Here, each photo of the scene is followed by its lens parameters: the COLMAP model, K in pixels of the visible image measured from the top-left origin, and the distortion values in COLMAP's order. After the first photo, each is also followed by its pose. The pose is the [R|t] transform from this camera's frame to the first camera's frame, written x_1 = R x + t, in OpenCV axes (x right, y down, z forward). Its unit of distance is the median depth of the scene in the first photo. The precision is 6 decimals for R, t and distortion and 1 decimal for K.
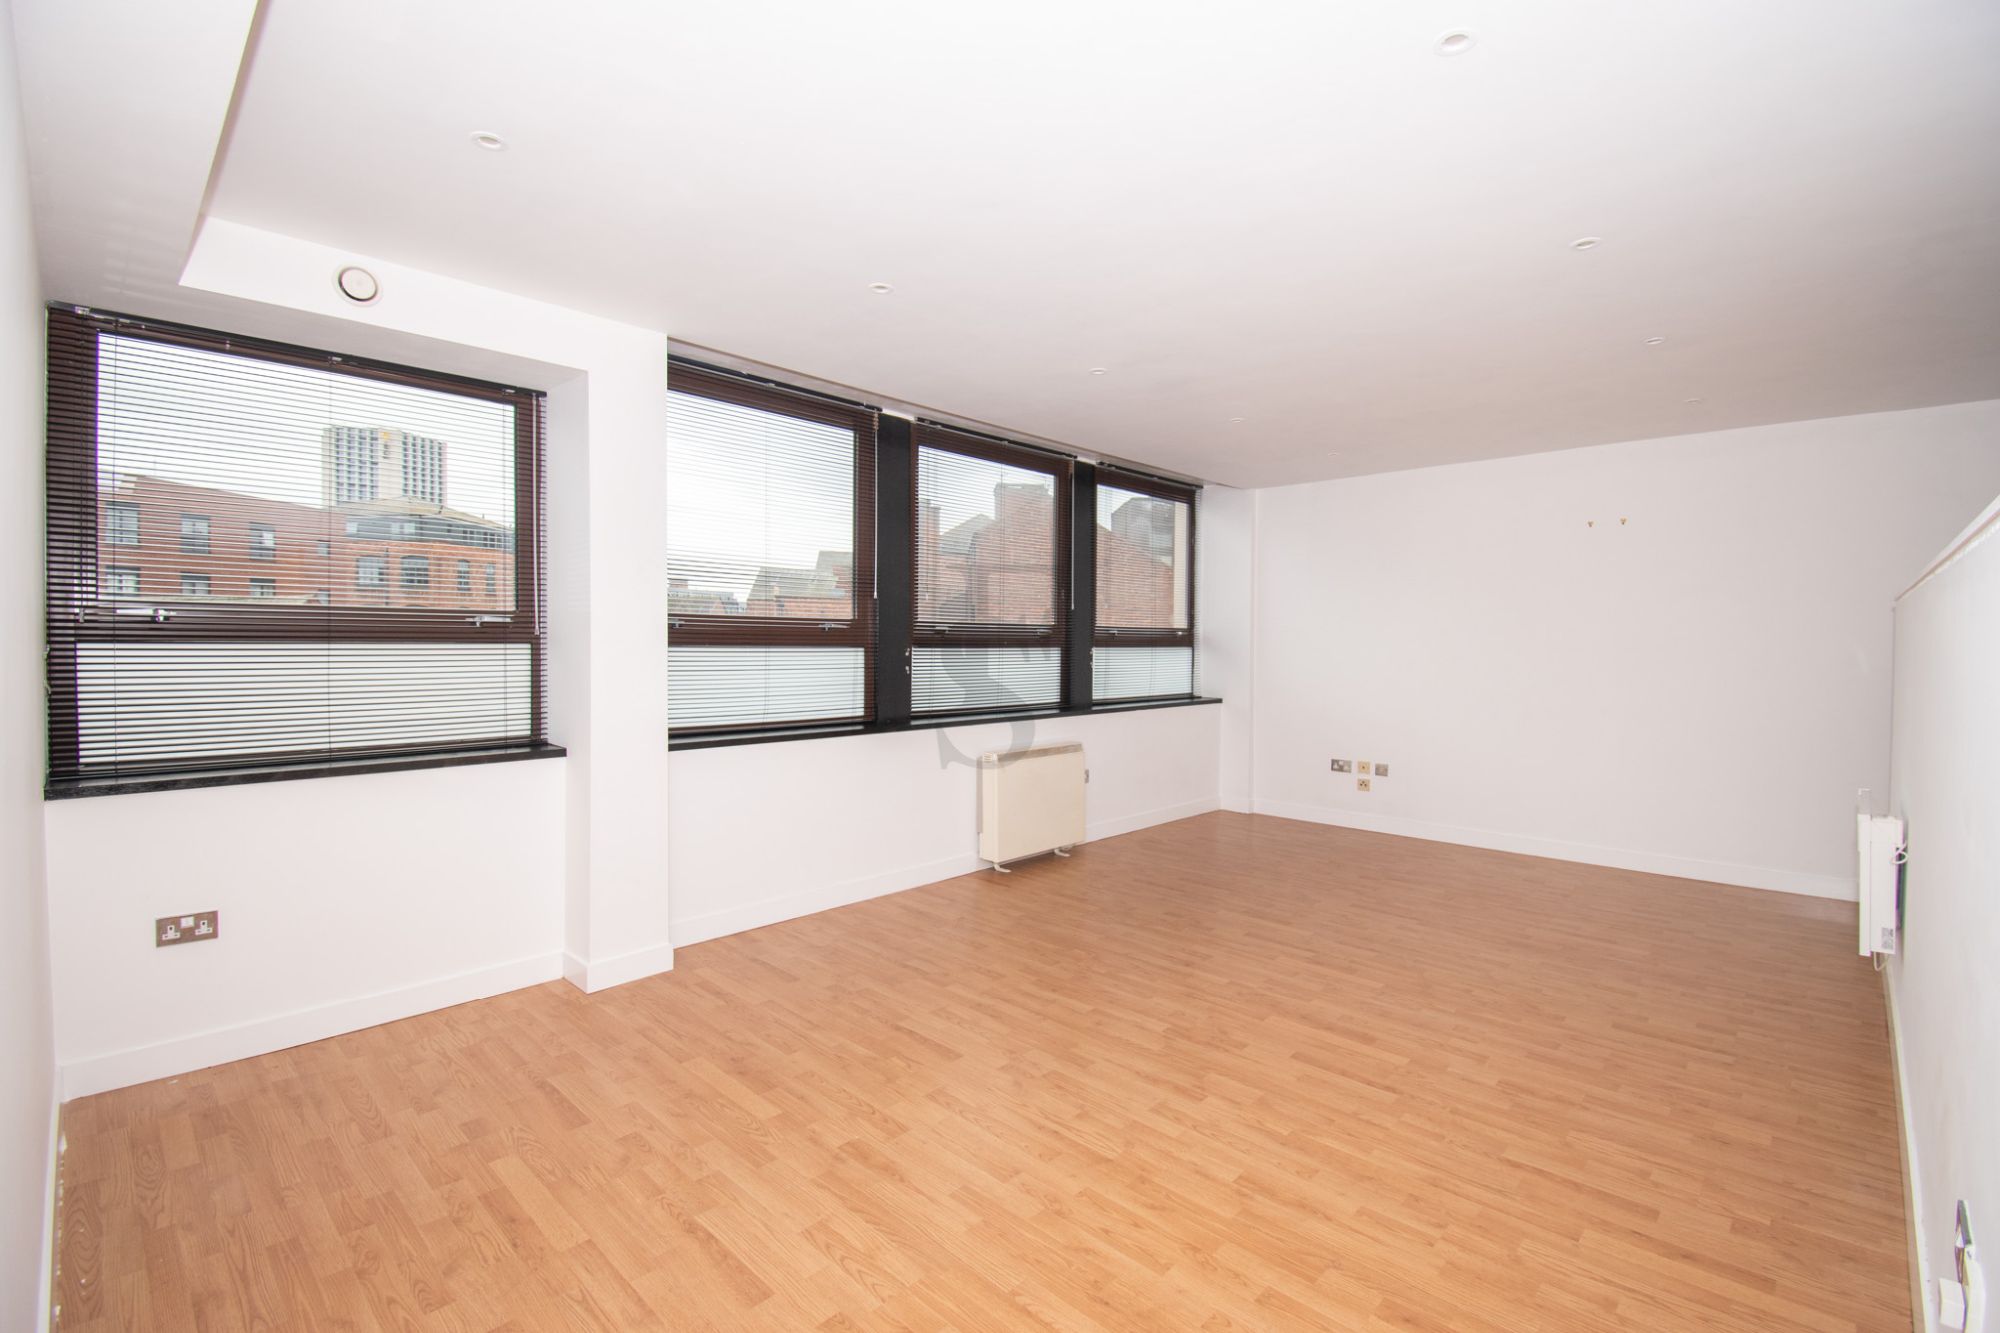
lens RADIAL K [[898.2, 0, 1007.4], [0, 898.2, 653.8], [0, 0, 1]] dist [0.000563, -0.000047]
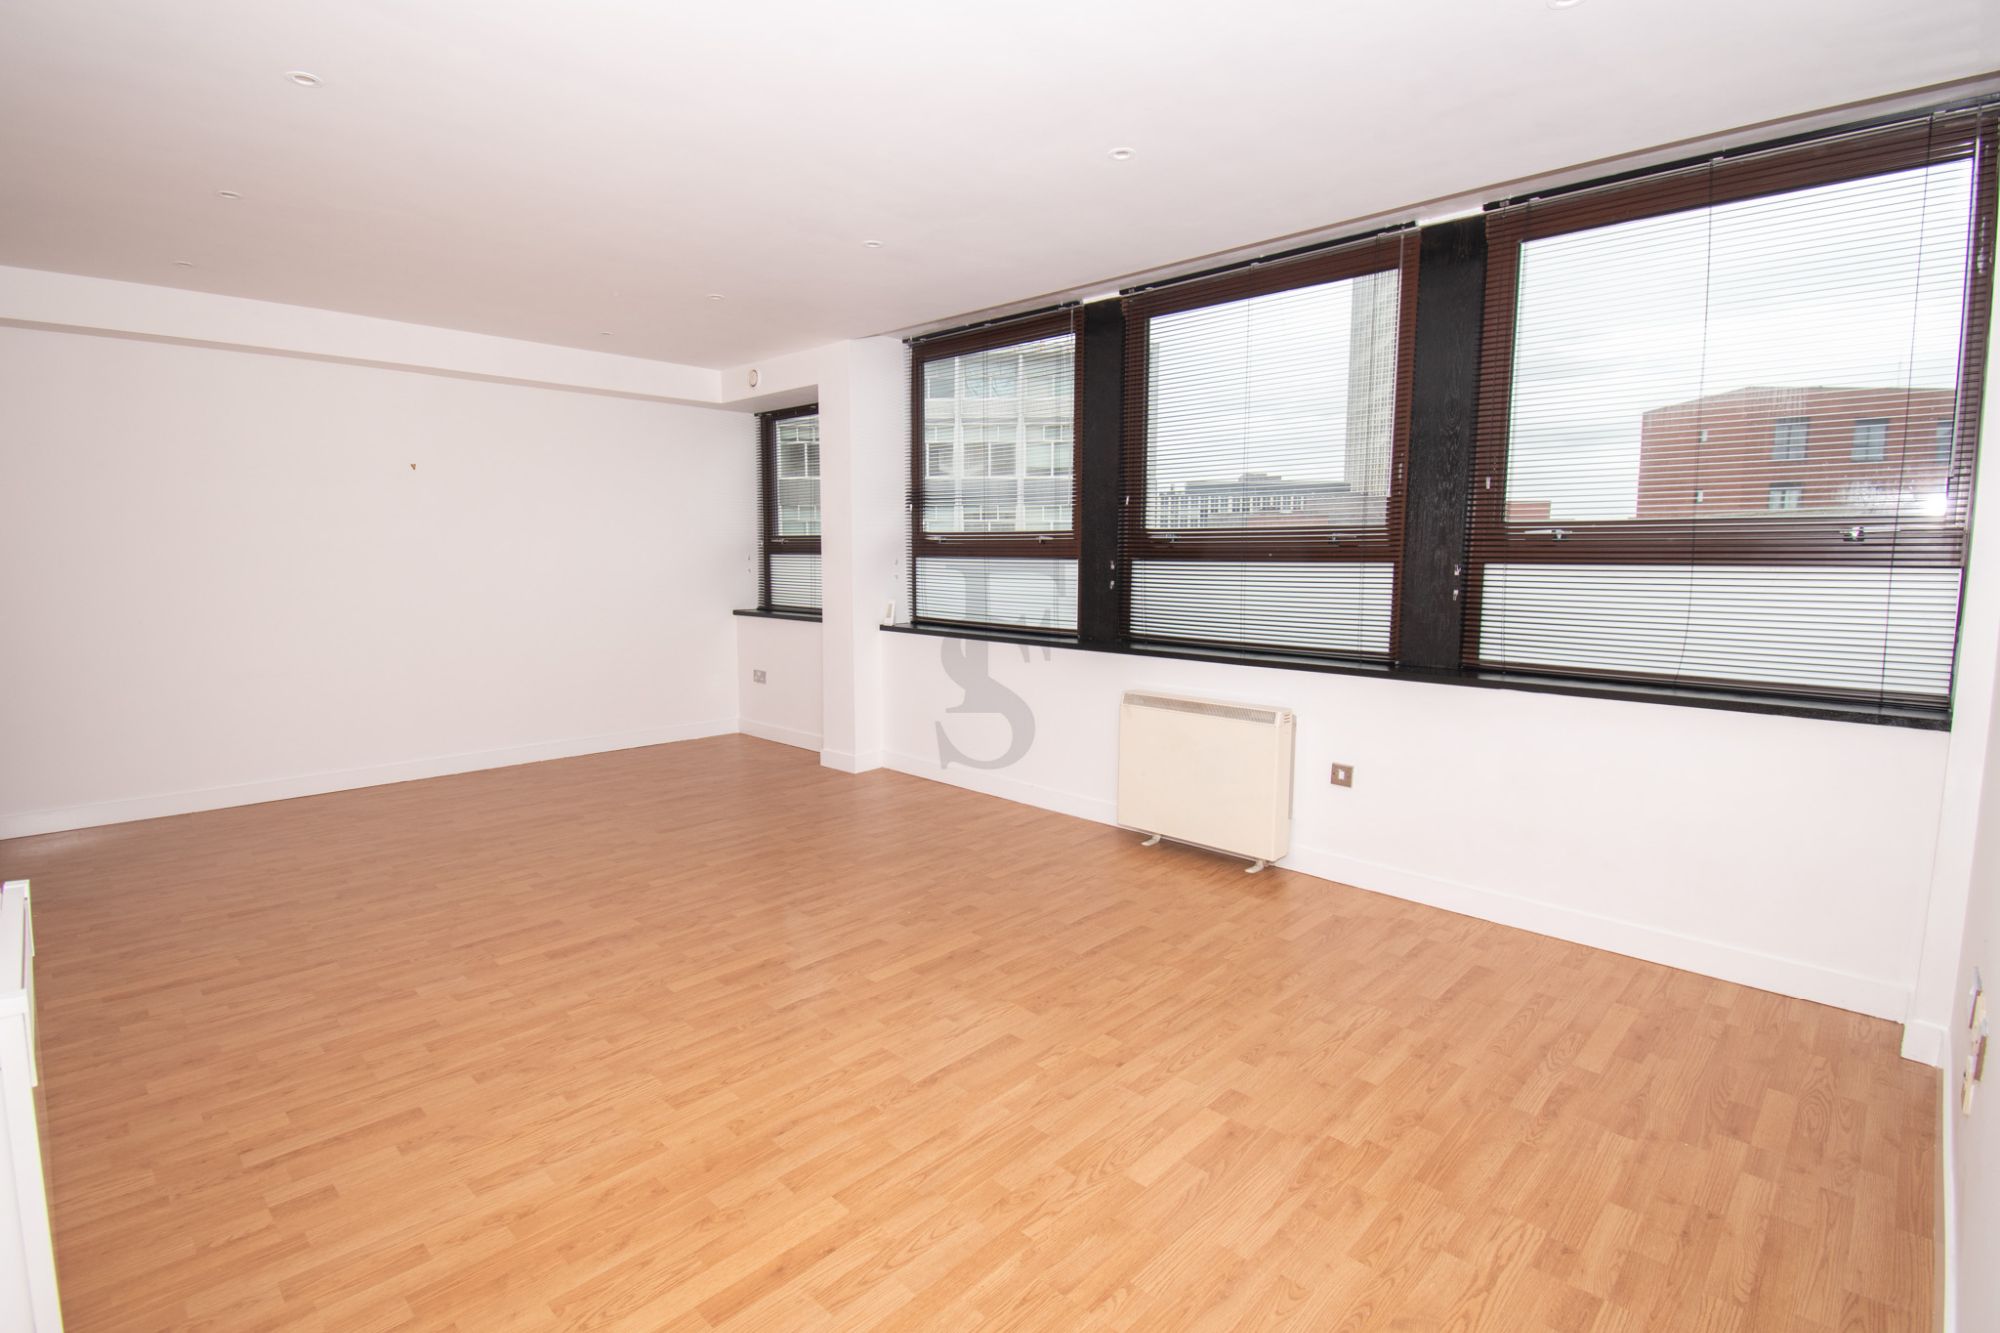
lens RADIAL K [[956.0, 0, 996.0], [0, 956.0, 652.6], [0, 0, 1]] dist [-0.000046, -0.001328]
pose [[-0.016482, 0.098297, -0.995021, 0.952056], [-0.014835, 0.995022, 0.098543, -0.007885], [0.999754, 0.016385, -0.014942, 1.012264]]
